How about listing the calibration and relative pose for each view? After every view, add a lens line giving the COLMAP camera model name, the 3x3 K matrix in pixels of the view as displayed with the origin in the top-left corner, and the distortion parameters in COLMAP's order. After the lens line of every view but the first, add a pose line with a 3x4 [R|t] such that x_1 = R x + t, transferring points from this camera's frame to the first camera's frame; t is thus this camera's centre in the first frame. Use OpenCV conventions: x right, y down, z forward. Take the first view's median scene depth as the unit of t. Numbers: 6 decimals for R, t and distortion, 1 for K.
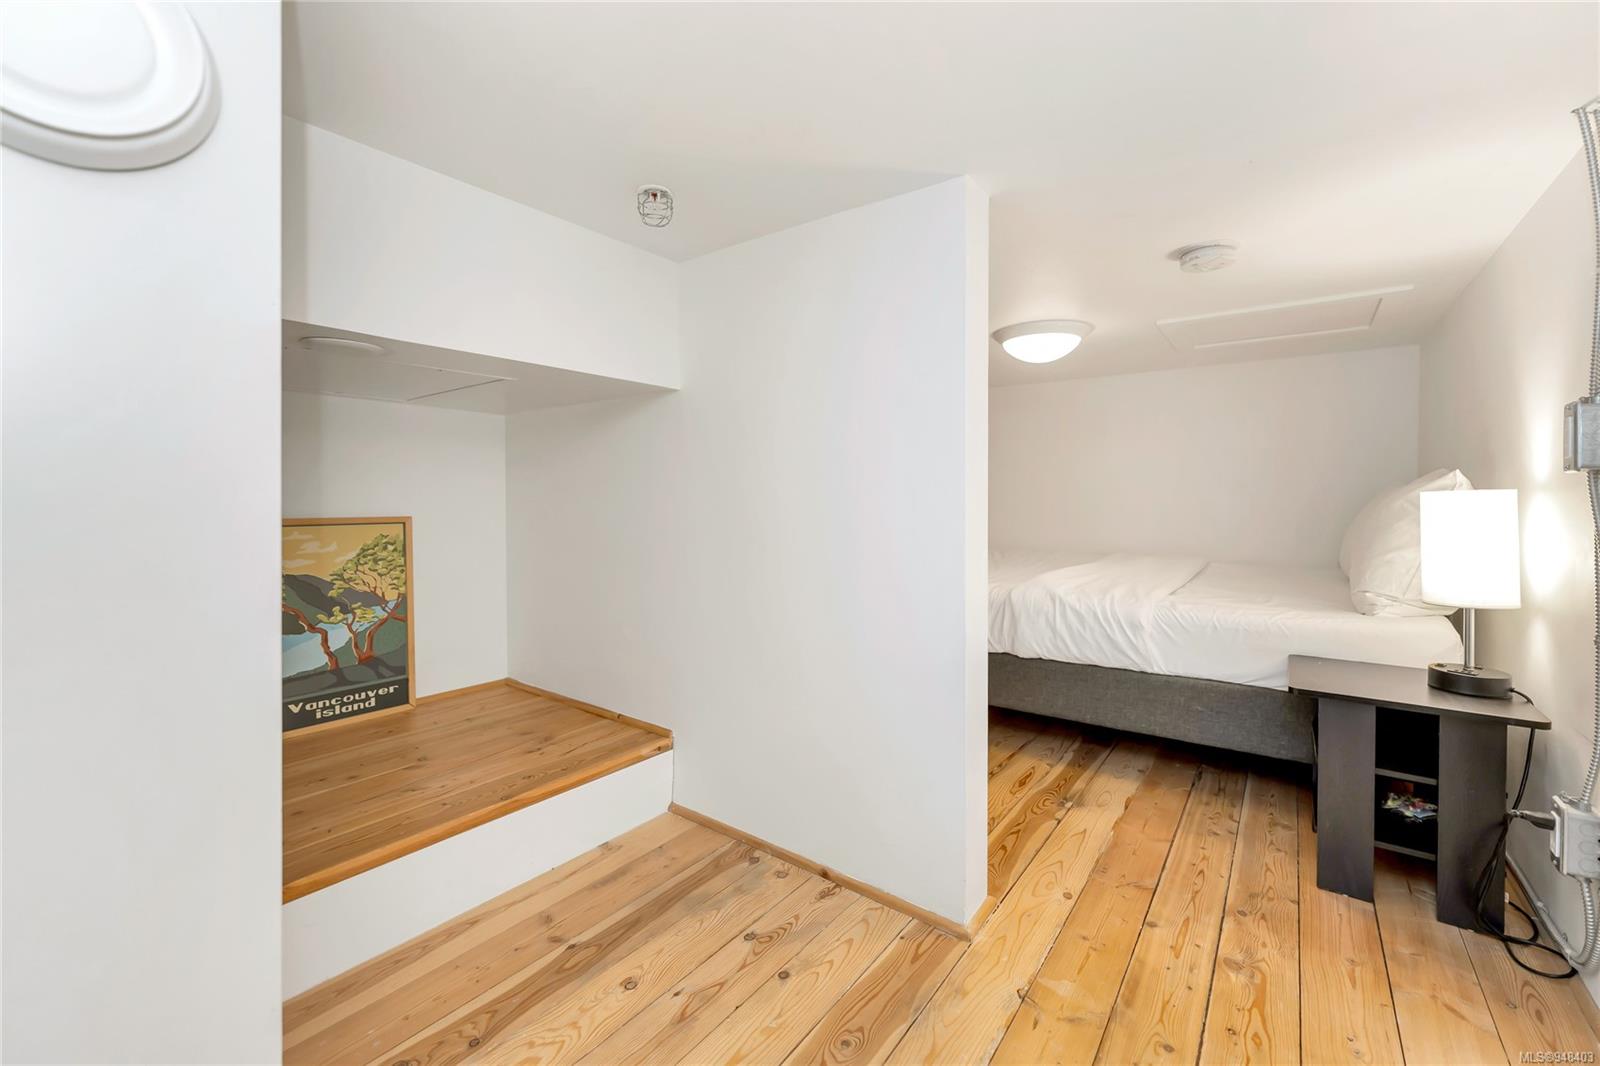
lens RADIAL K [[646.3, 0, 798.3], [0, 646.3, 505.7], [0, 0, 1]] dist [0.001881, 0.000380]
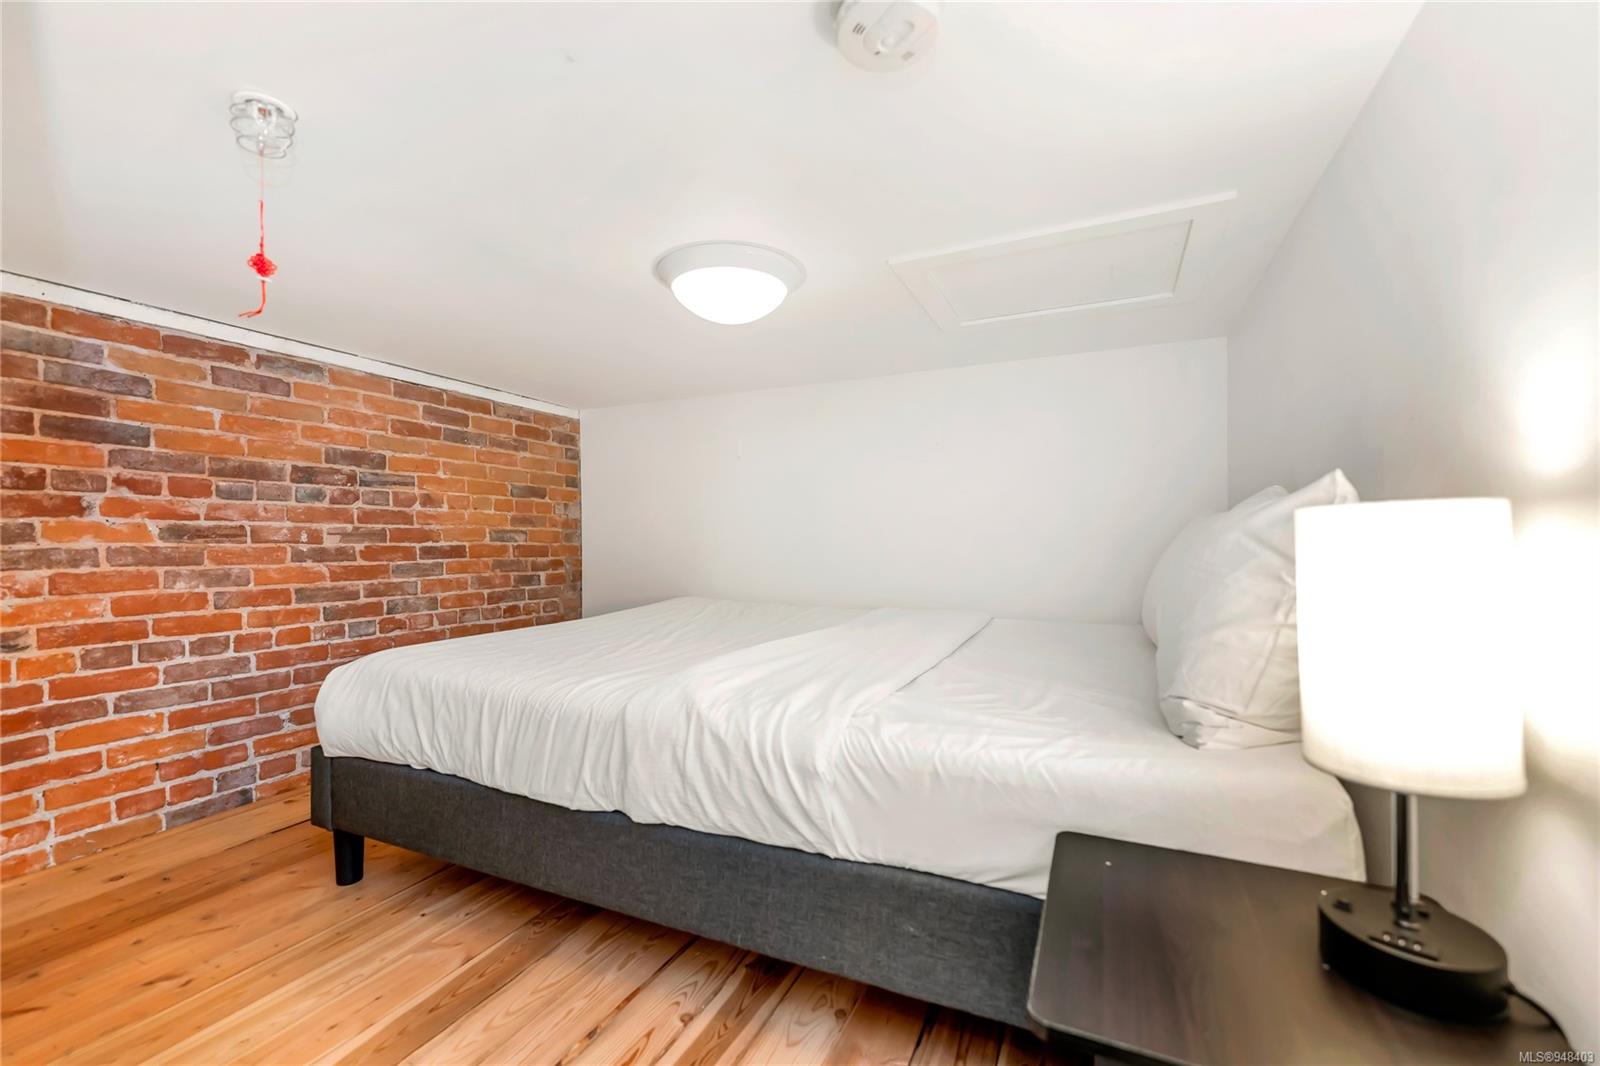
lens RADIAL K [[645.7, 0, 795.9], [0, 645.7, 540.0], [0, 0, 1]] dist [0.000068, -0.000142]
pose [[0.978482, -0.002871, 0.206311, 0.398658], [0.005013, 0.999939, -0.009862, 0.002561], [-0.206270, 0.010684, 0.978437, 0.477789]]
